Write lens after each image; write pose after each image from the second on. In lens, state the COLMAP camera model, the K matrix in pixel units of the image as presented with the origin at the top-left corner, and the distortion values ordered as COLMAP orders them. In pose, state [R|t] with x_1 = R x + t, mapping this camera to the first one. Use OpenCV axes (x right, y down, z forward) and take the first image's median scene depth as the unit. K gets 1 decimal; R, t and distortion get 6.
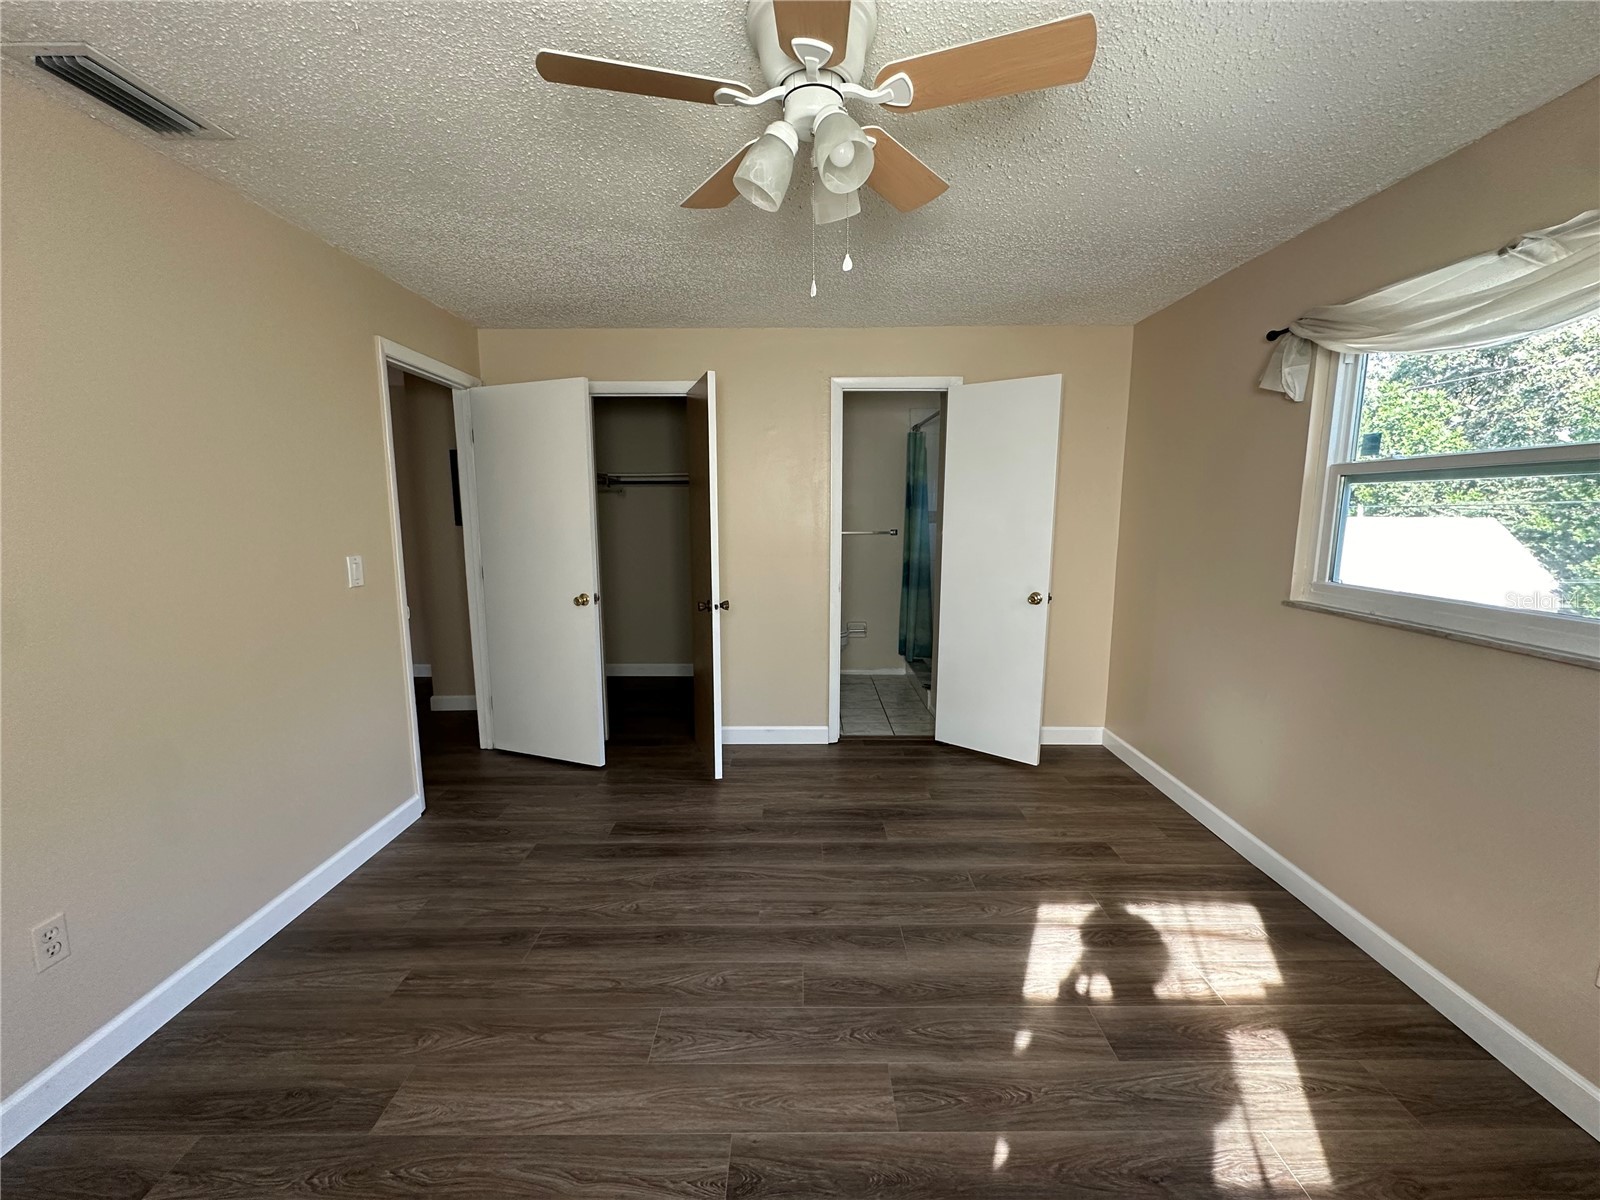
lens RADIAL K [[637.9, 0, 800.0], [0, 637.9, 600.0], [0, 0, 1]] dist [-0.002212, 0.000386]
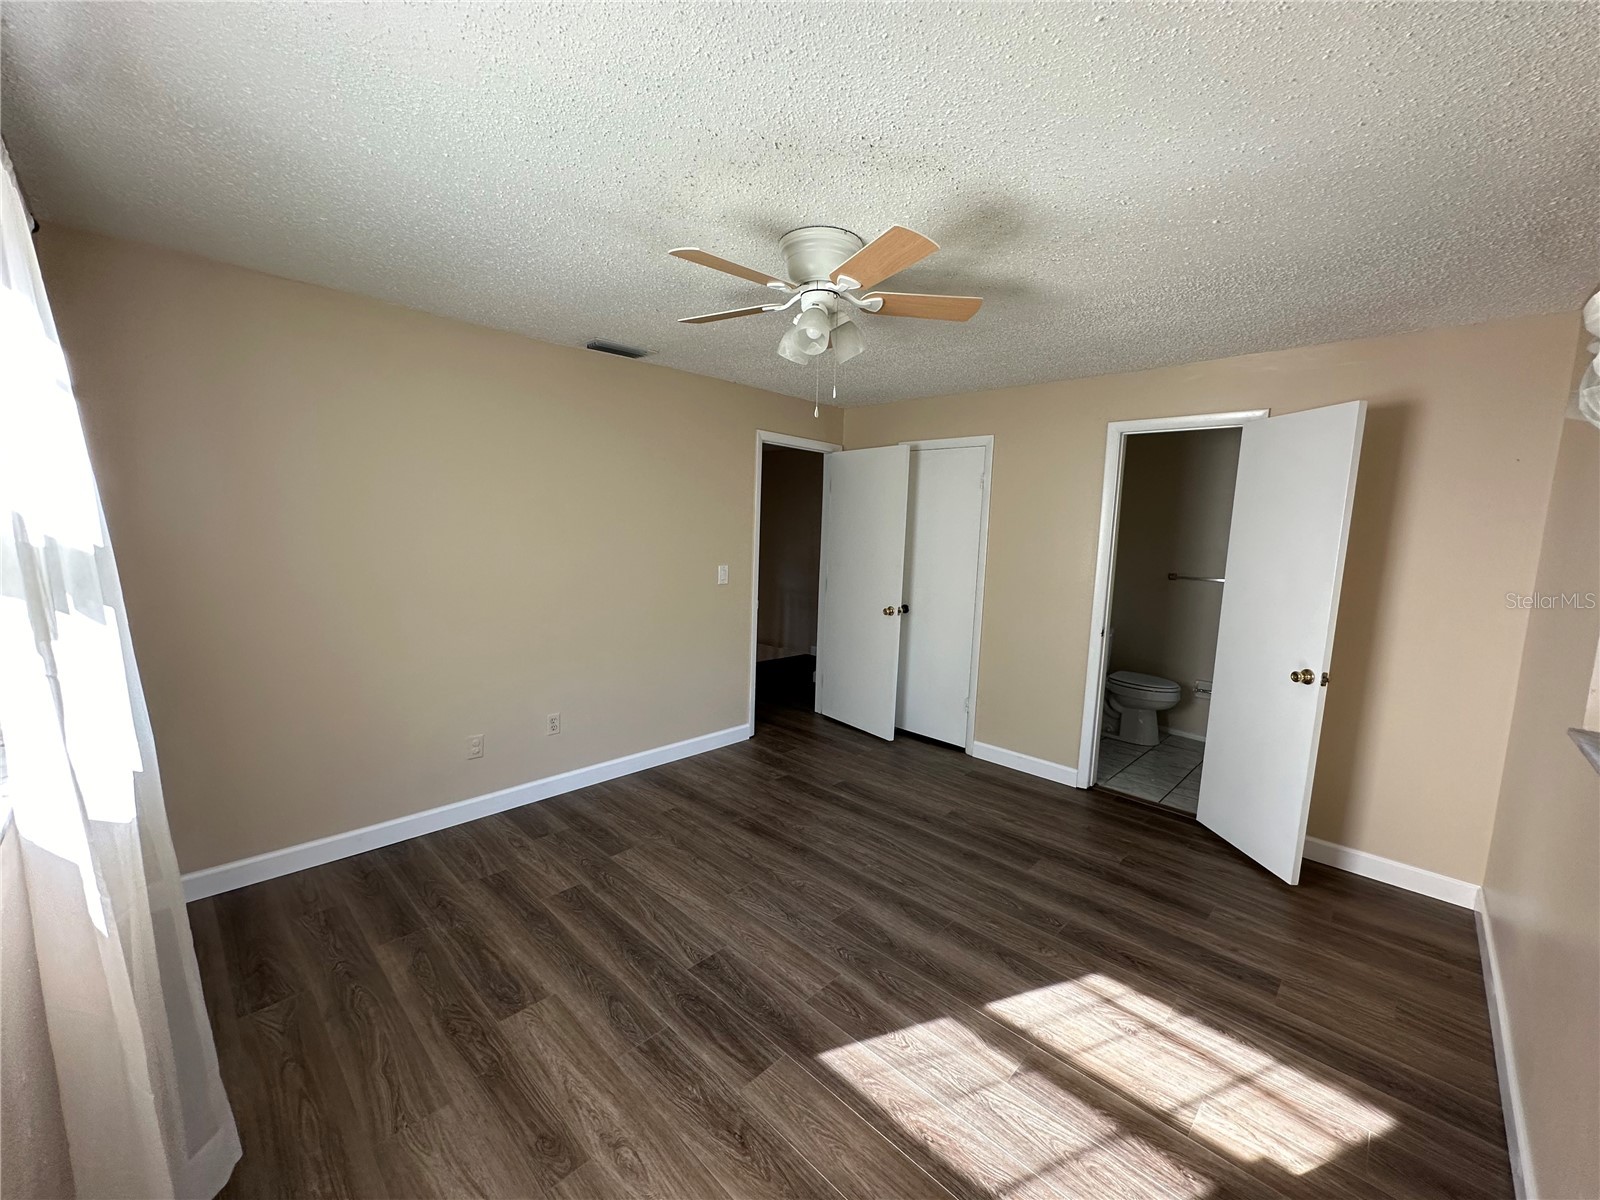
lens RADIAL K [[637.9, 0, 800.0], [0, 637.9, 600.0], [0, 0, 1]] dist [-0.002212, 0.000386]
pose [[0.717012, 0.107547, -0.688715, 0.663045], [-0.133124, 0.990968, 0.016153, -0.037938], [0.684231, 0.080102, 0.724853, -0.058179]]
